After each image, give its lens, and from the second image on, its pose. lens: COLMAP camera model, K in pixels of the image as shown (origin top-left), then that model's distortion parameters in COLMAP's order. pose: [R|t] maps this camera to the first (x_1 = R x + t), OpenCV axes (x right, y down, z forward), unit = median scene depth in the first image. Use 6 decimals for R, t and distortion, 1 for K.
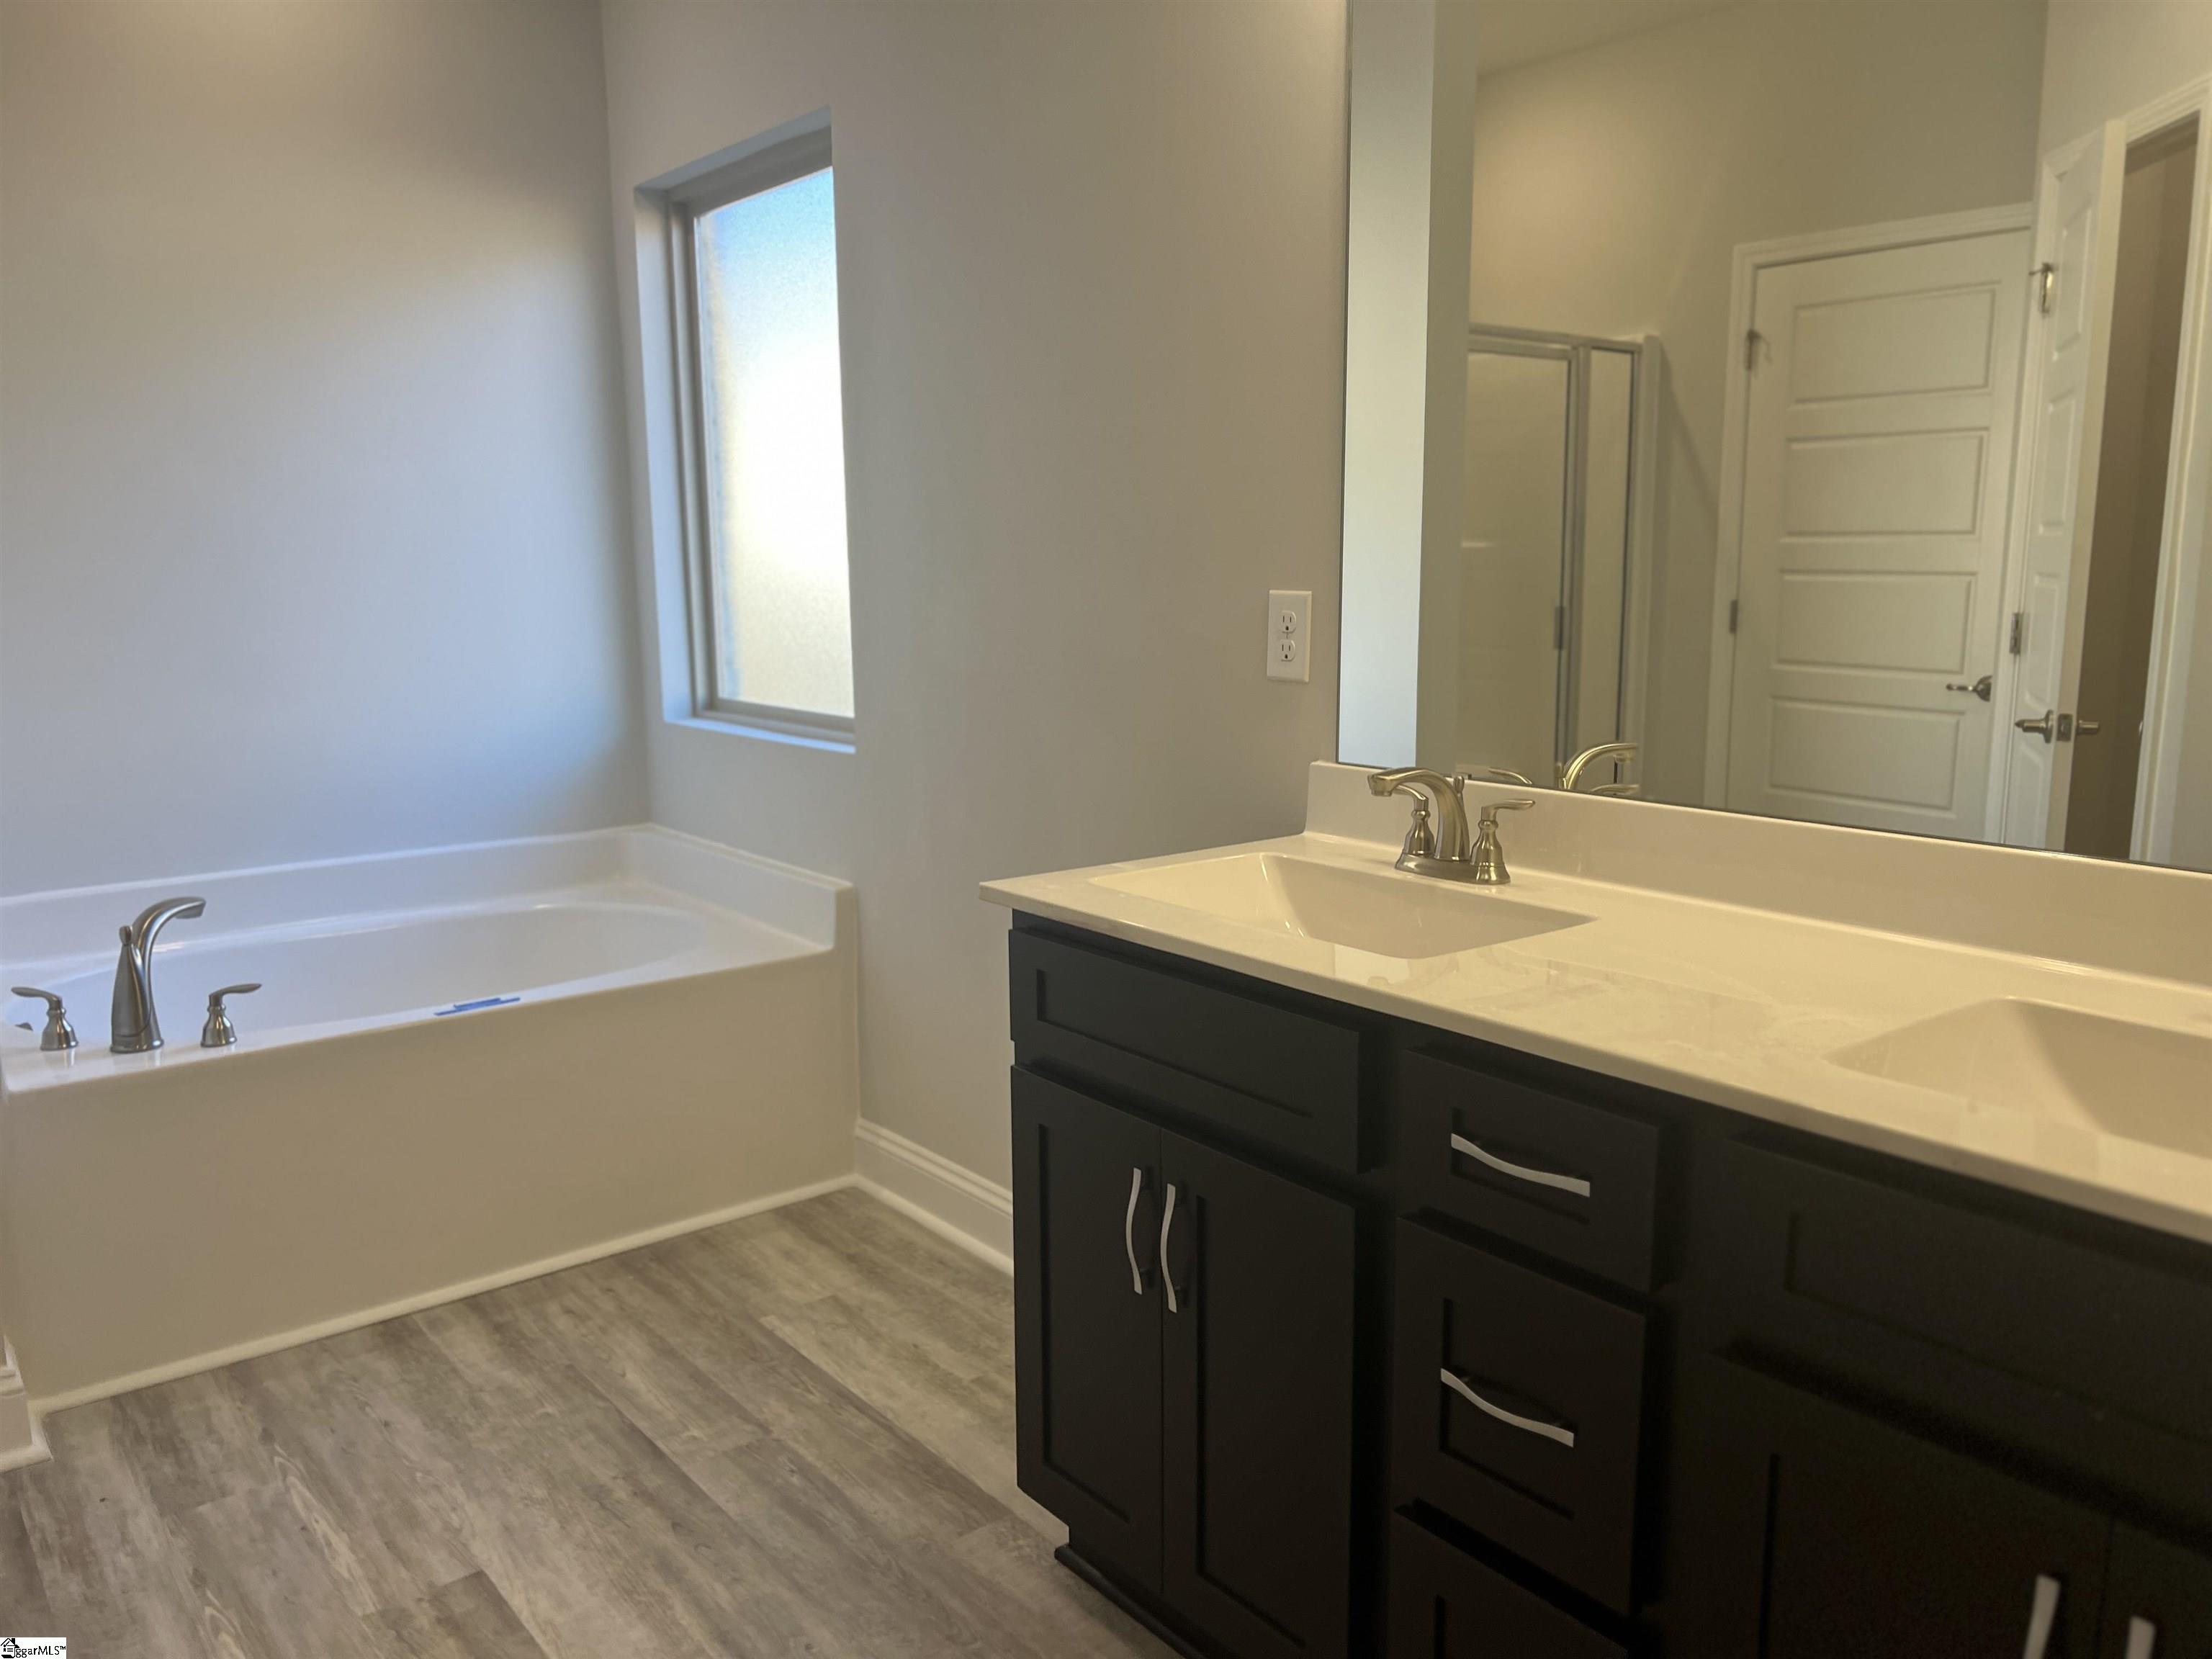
lens RADIAL K [[1672.5, 0, 1109.2], [0, 1672.5, 815.0], [0, 0, 1]] dist [0.058121, -0.064368]
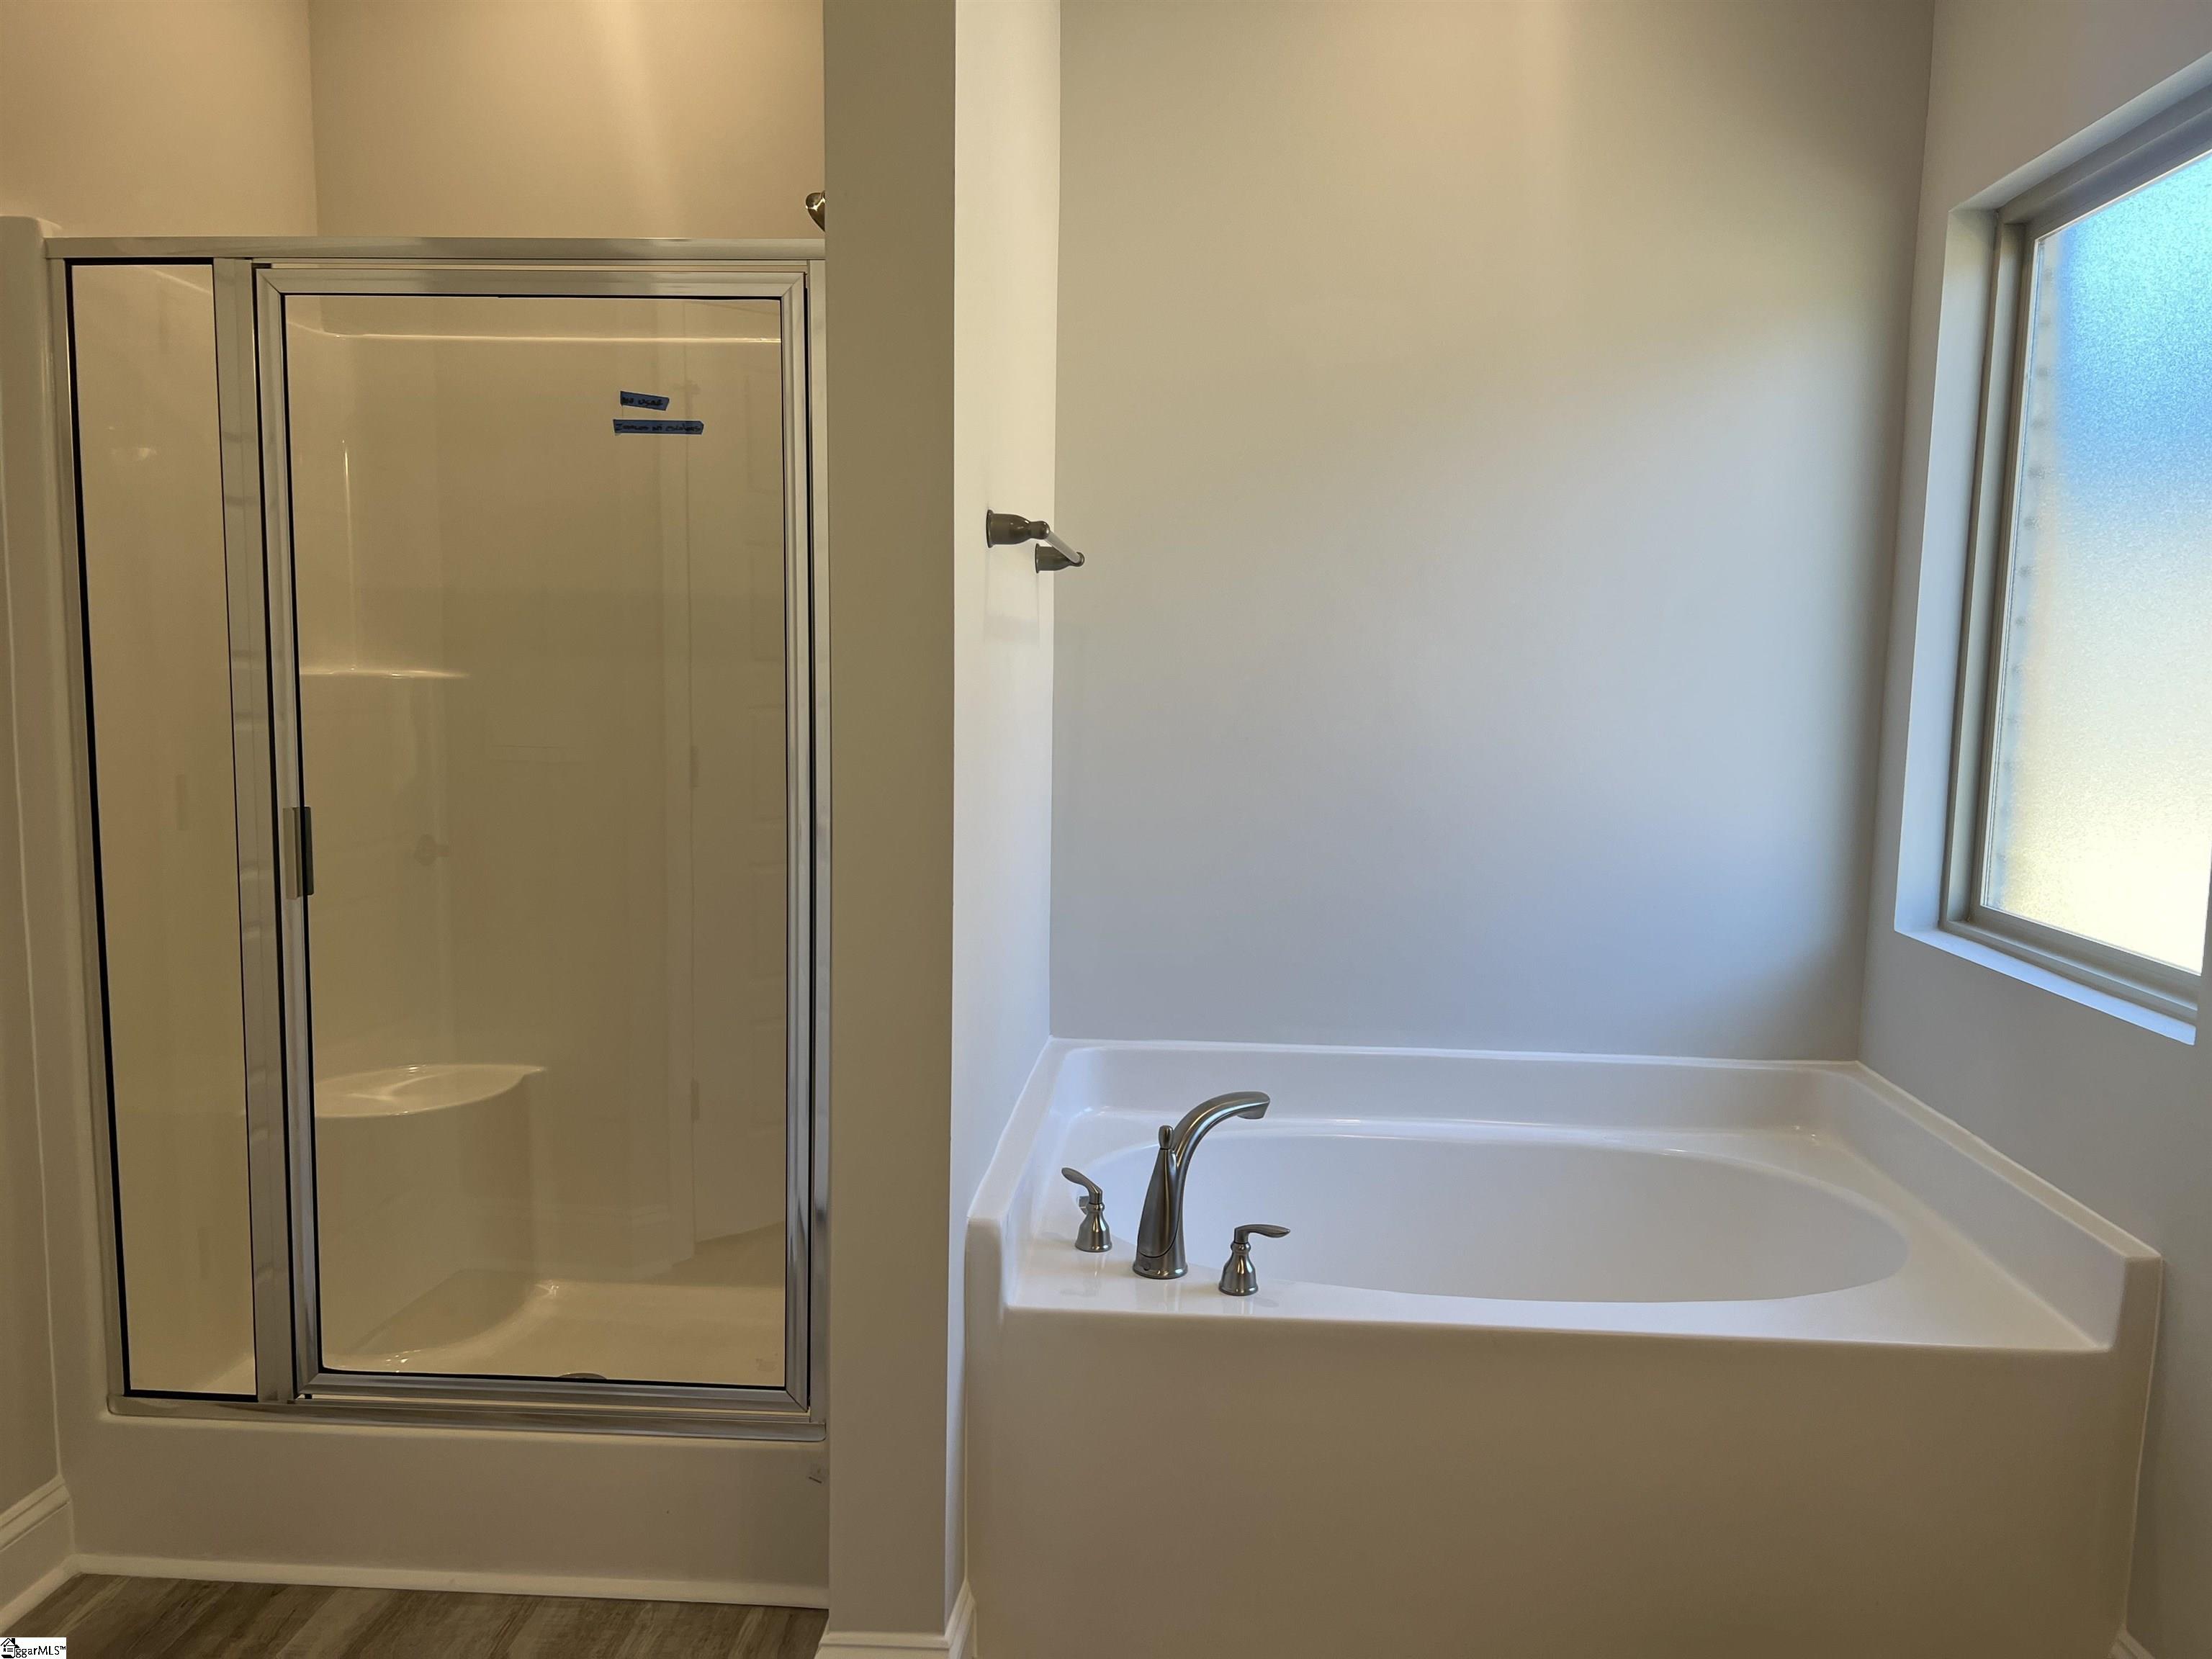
lens RADIAL K [[1672.5, 0, 1126.9], [0, 1672.5, 844.9], [0, 0, 1]] dist [0.058121, -0.064368]
pose [[0.744012, 0.094771, -0.661411, -0.047583], [-0.126687, 0.991943, -0.000377, -0.071476], [0.656046, 0.084073, 0.750024, 0.331879]]
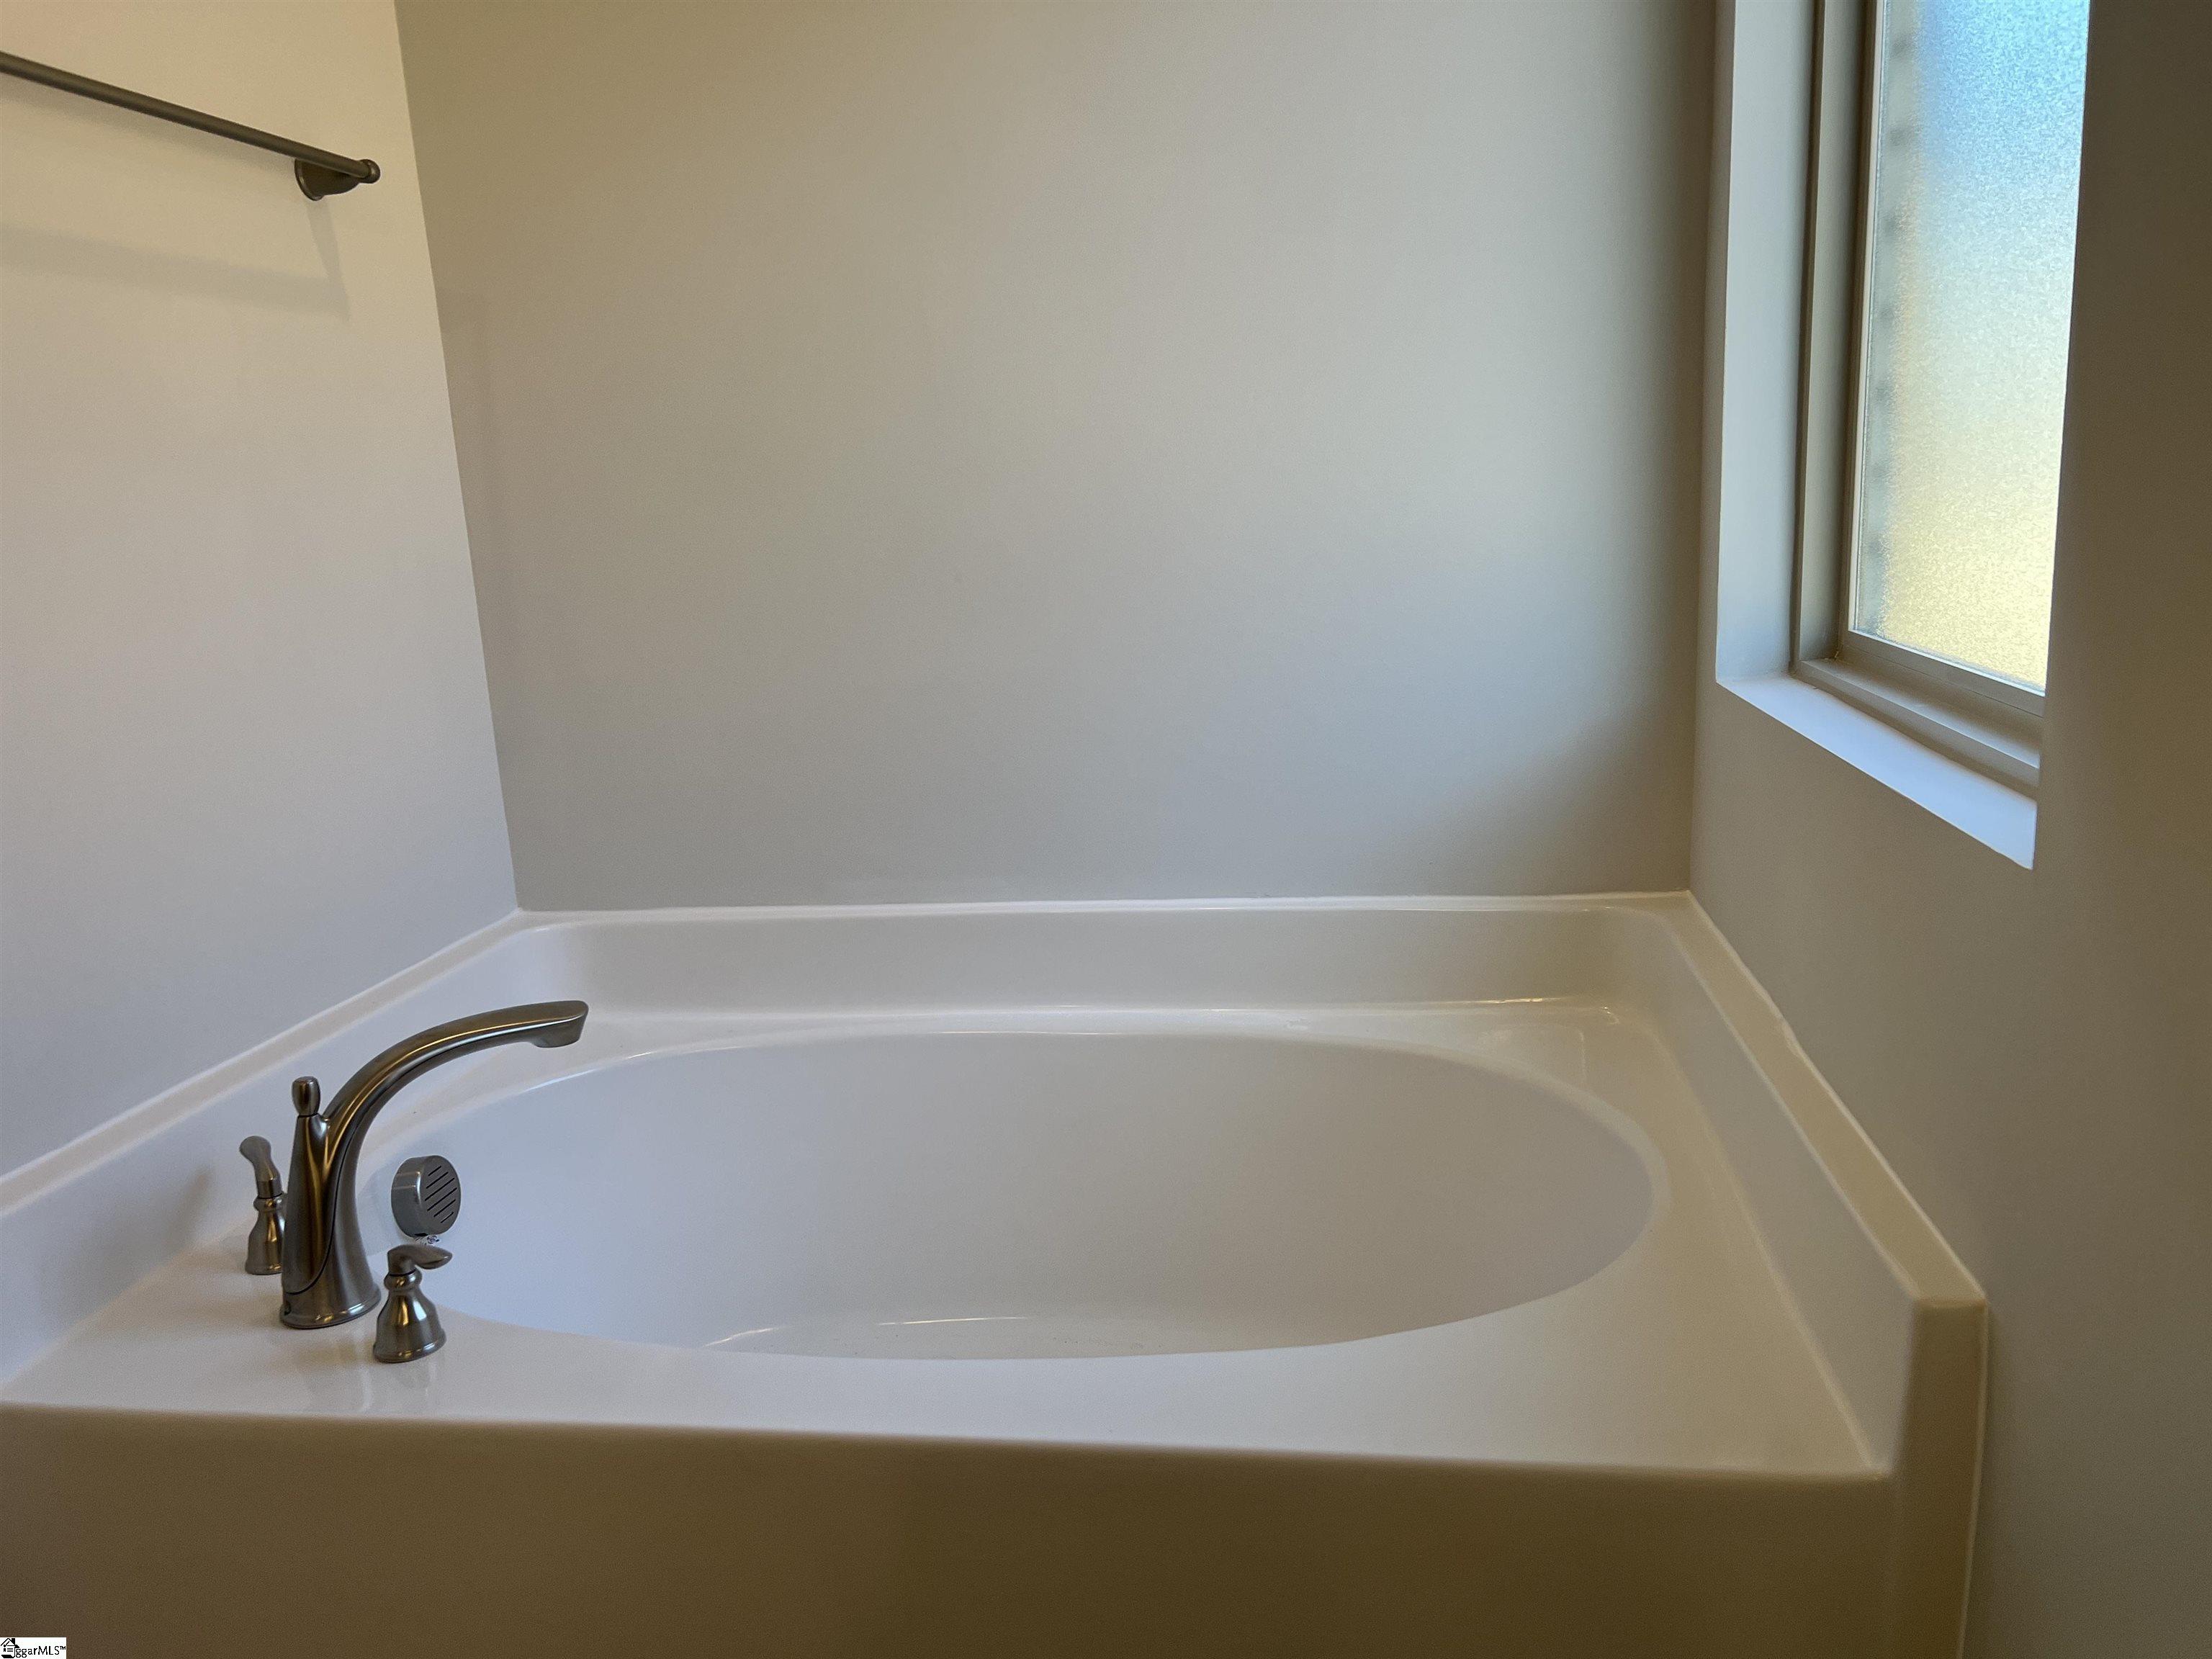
lens RADIAL K [[1672.5, 0, 1091.2], [0, 1672.5, 828.5], [0, 0, 1]] dist [0.058121, -0.064368]
pose [[0.684853, 0.110153, -0.720307, -0.070301], [-0.066254, 0.993827, 0.088988, -0.064783], [0.725663, -0.013221, 0.687923, 0.805299]]
